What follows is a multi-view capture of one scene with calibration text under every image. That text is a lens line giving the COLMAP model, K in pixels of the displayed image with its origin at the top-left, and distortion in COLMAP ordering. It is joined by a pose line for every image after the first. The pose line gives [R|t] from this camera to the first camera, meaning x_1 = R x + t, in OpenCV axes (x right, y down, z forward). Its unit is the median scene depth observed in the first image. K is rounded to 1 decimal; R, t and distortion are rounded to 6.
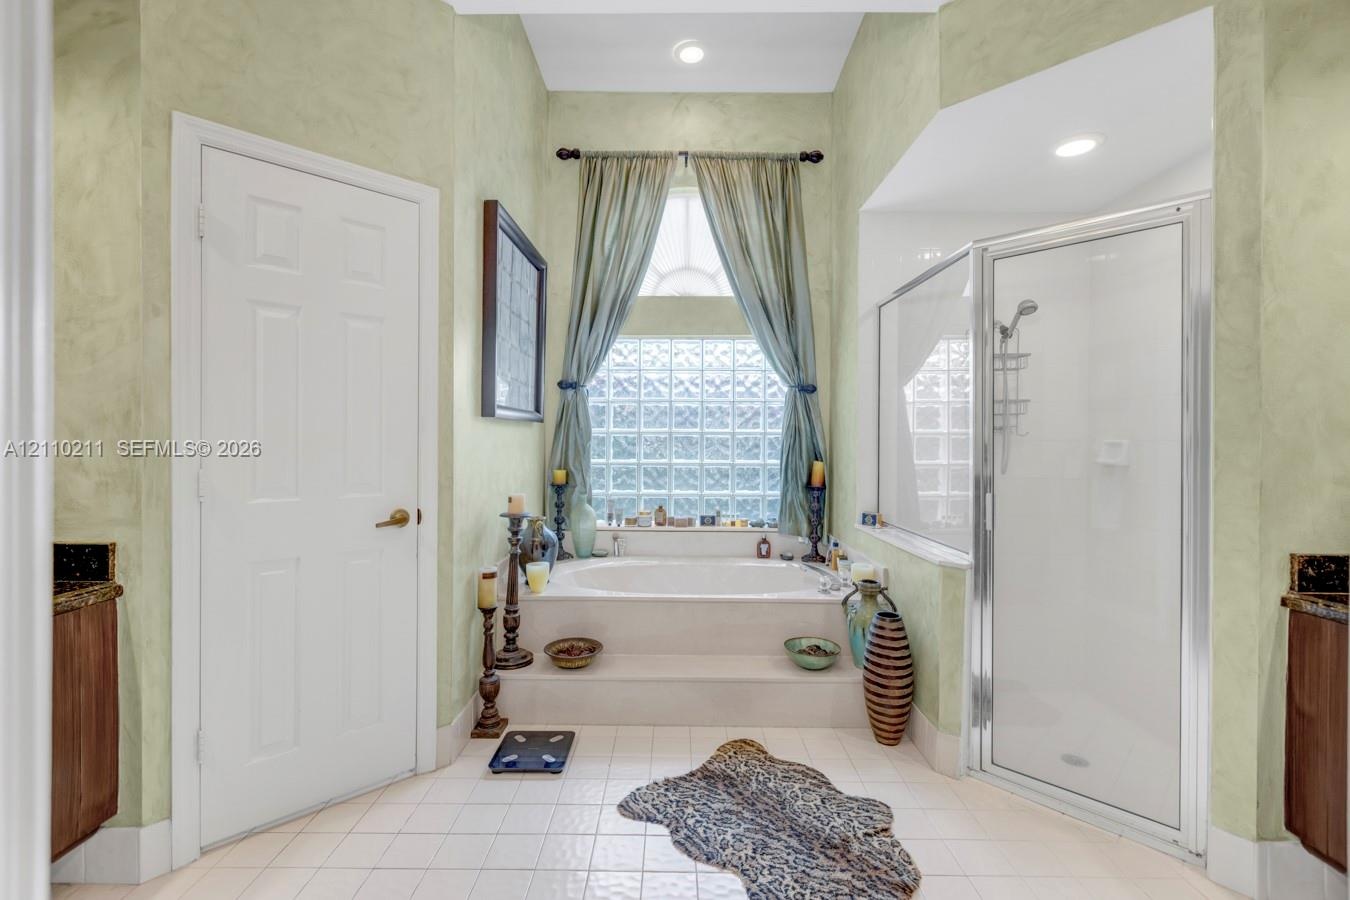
lens RADIAL K [[604.0, 0, 677.8], [0, 604.0, 440.3], [0, 0, 1]] dist [-0.001959, 0.000128]
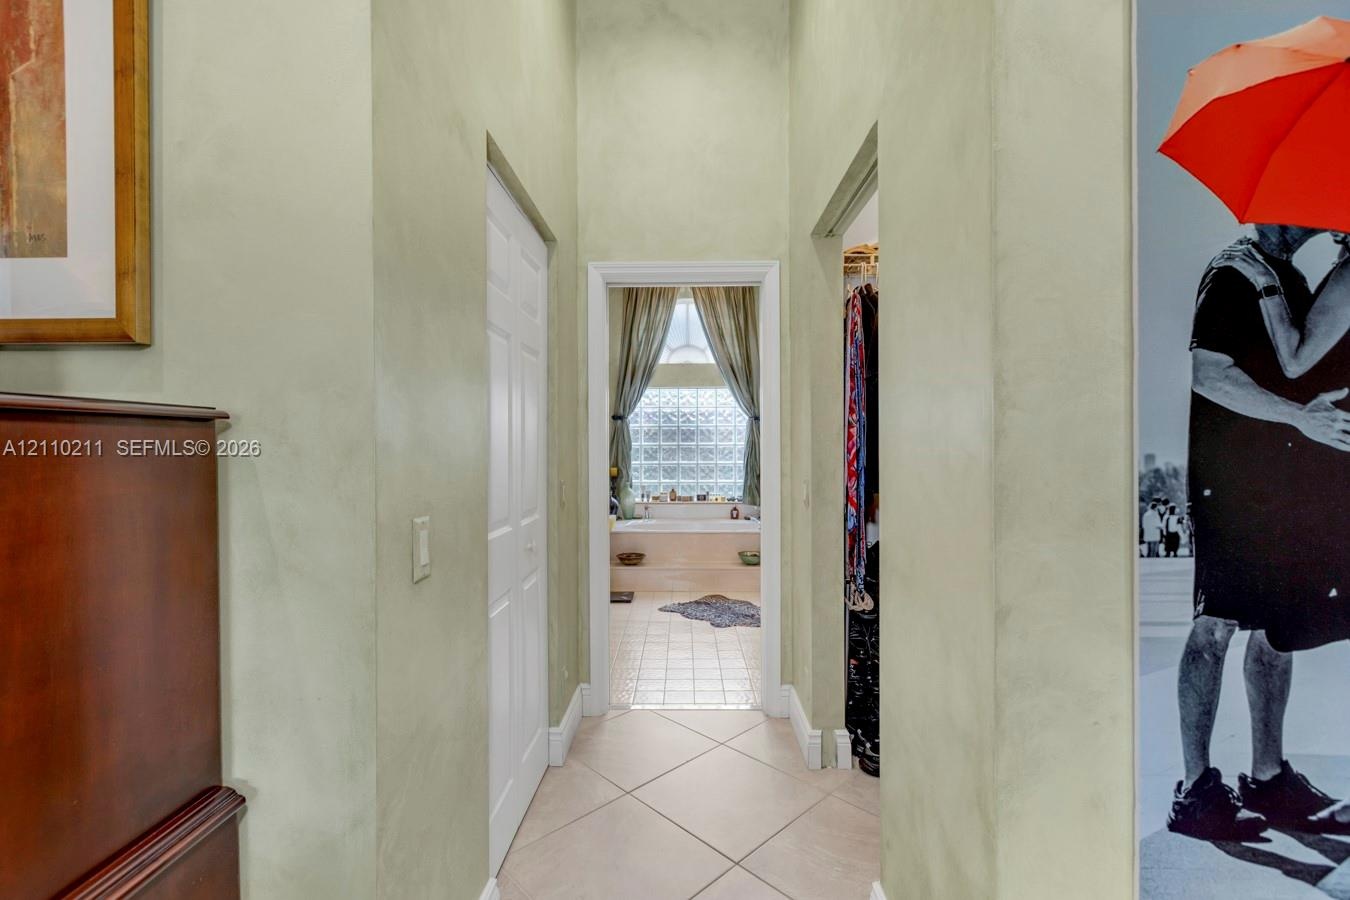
lens RADIAL K [[604.0, 0, 677.8], [0, 604.0, 440.3], [0, 0, 1]] dist [-0.001959, 0.000128]
pose [[0.999912, -0.009392, -0.009381, 0.001664], [0.009303, 0.999911, -0.009525, -0.009799], [0.009469, 0.009437, 0.999911, -0.672659]]
